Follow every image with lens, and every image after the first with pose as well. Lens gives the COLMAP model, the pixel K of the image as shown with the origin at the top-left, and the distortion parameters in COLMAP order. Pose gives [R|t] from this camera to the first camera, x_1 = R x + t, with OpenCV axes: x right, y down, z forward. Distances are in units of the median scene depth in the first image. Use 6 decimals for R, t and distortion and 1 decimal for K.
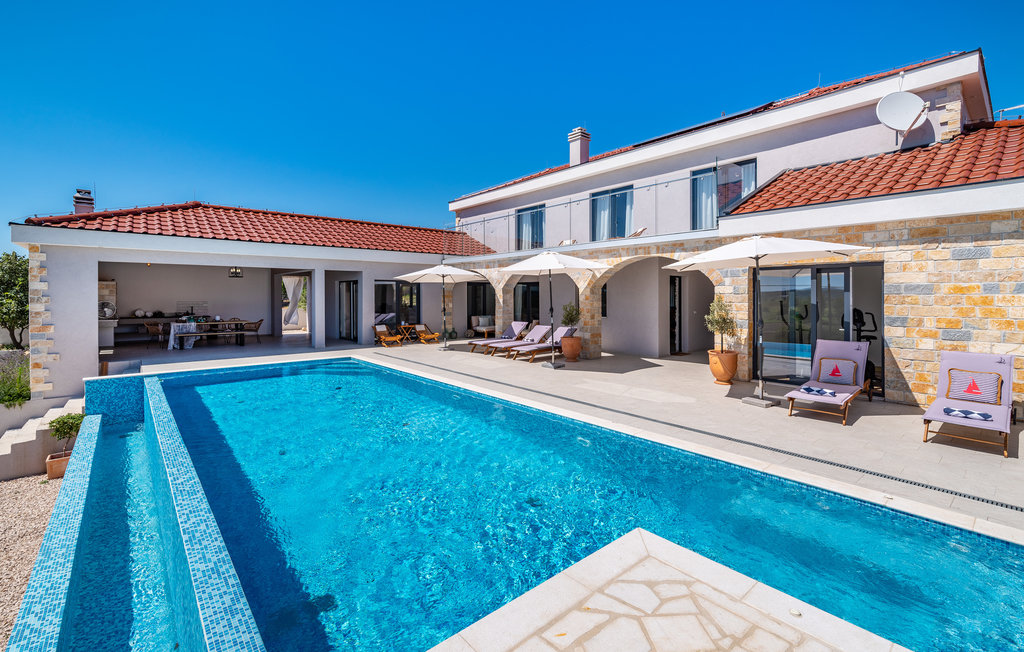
lens RADIAL K [[448.0, 0, 519.4], [0, 448.0, 299.1], [0, 0, 1]] dist [0.002125, 0.000853]
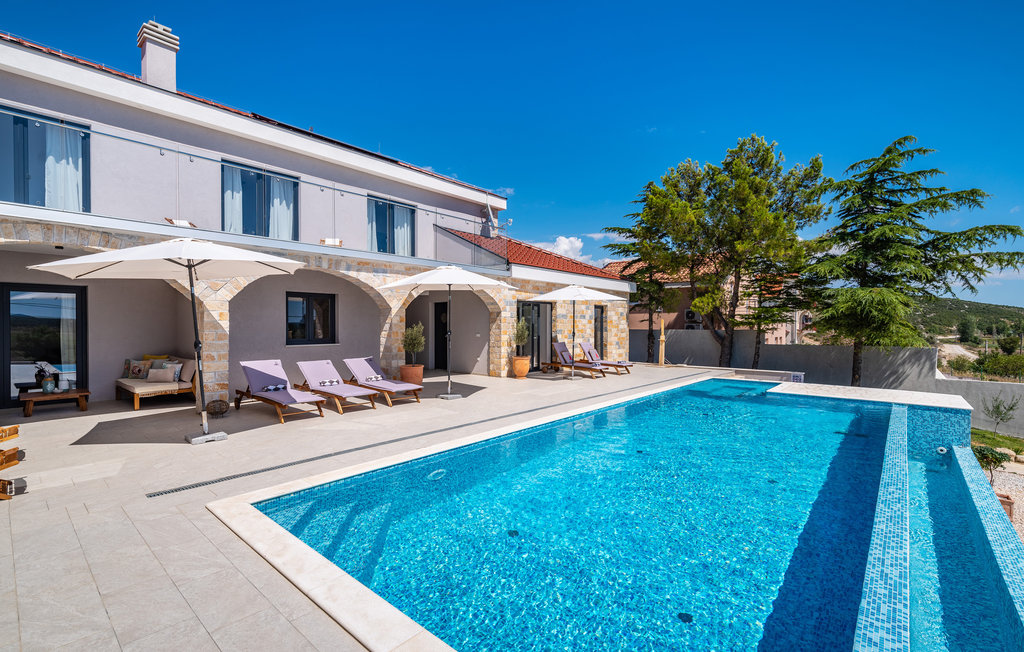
lens RADIAL K [[448.0, 0, 529.0], [0, 448.0, 327.9], [0, 0, 1]] dist [0.002125, 0.000853]
pose [[-0.148643, -0.012213, 0.988816, -1.166661], [0.003826, 0.999909, 0.012925, 0.005584], [-0.988884, 0.005705, -0.148583, 1.391191]]
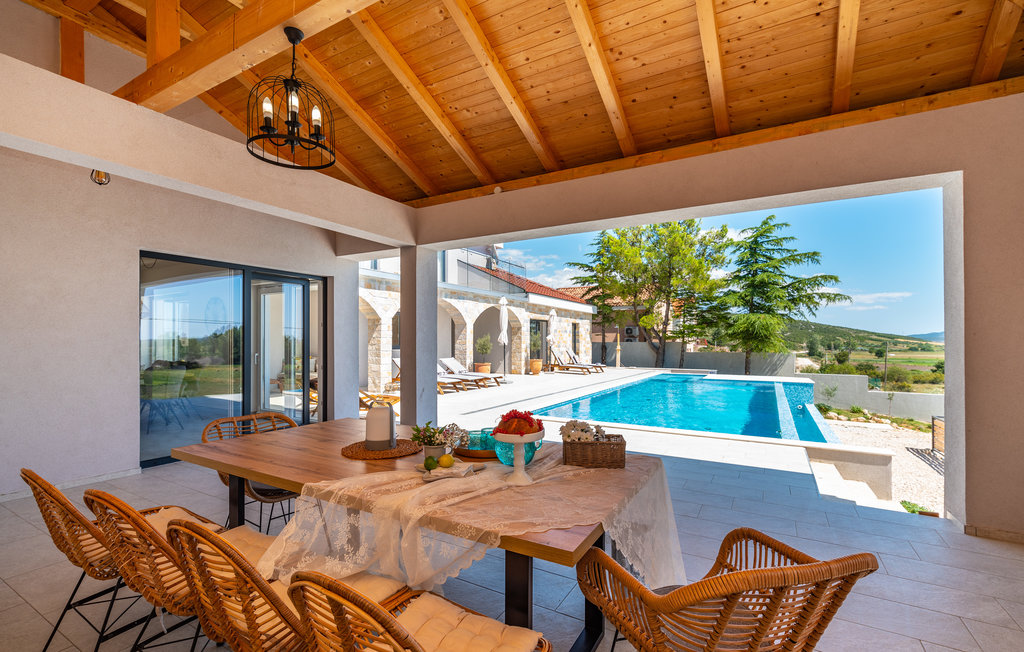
lens RADIAL K [[448.0, 0, 512.0], [0, 448.0, 333.8], [0, 0, 1]] dist [0.002125, 0.000853]
pose [[-0.323829, 0.010781, 0.946054, -1.685743], [0.000007, 0.999935, -0.011392, 0.028351], [-0.946116, -0.003682, -0.323808, 2.059333]]
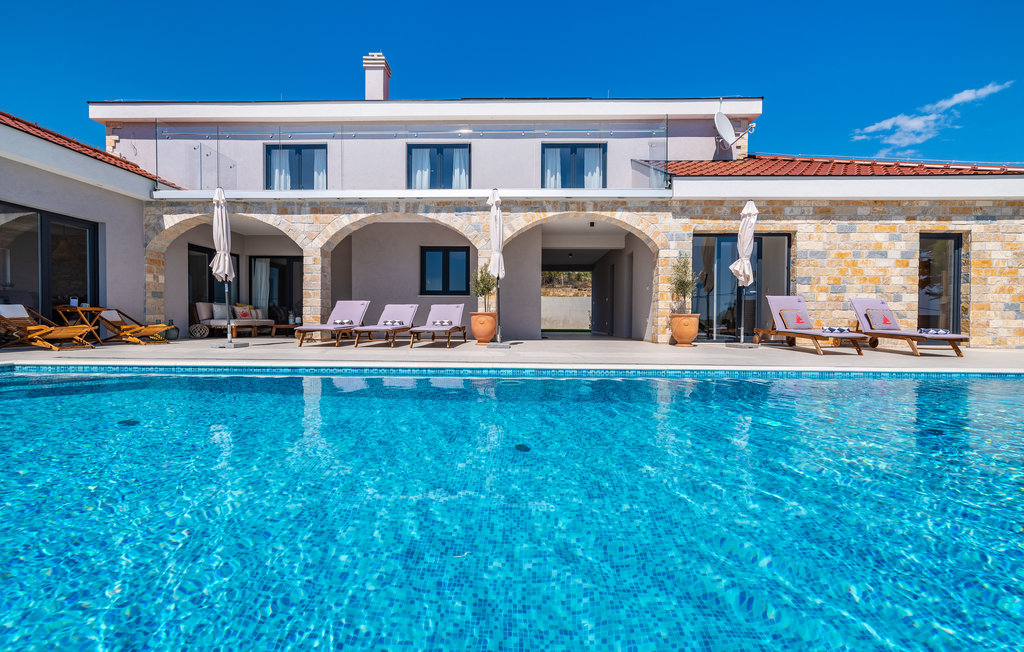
lens RADIAL K [[448.0, 0, 517.8], [0, 448.0, 326.8], [0, 0, 1]] dist [0.002125, 0.000853]
pose [[0.679737, -0.010461, 0.733381, -0.596950], [0.004128, 0.999937, 0.010436, 0.156443], [-0.733444, -0.004066, 0.679738, 0.703336]]
